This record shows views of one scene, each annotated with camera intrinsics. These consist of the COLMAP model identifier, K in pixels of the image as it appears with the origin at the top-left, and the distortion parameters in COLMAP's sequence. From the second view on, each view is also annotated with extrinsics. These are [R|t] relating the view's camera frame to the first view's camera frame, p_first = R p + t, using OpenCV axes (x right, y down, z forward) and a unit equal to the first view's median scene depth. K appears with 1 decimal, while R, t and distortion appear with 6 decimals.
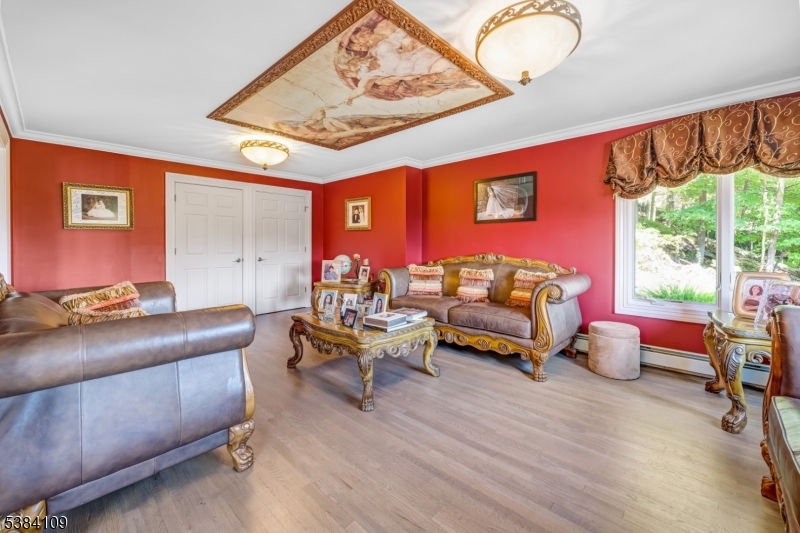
lens RADIAL K [[334.9, 0, 397.9], [0, 334.9, 246.1], [0, 0, 1]] dist [0.001124, 0.000179]
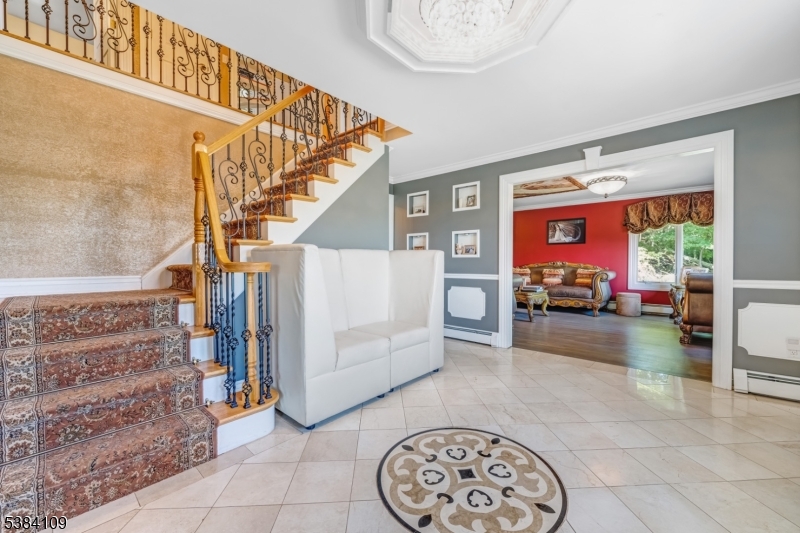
lens RADIAL K [[327.6, 0, 398.6], [0, 327.6, 263.0], [0, 0, 1]] dist [0.000882, -0.000153]
pose [[0.999726, 0.002606, 0.023254, -0.829190], [-0.002570, 0.999995, -0.001562, 0.047870], [-0.023258, 0.001502, 0.999728, -1.001638]]
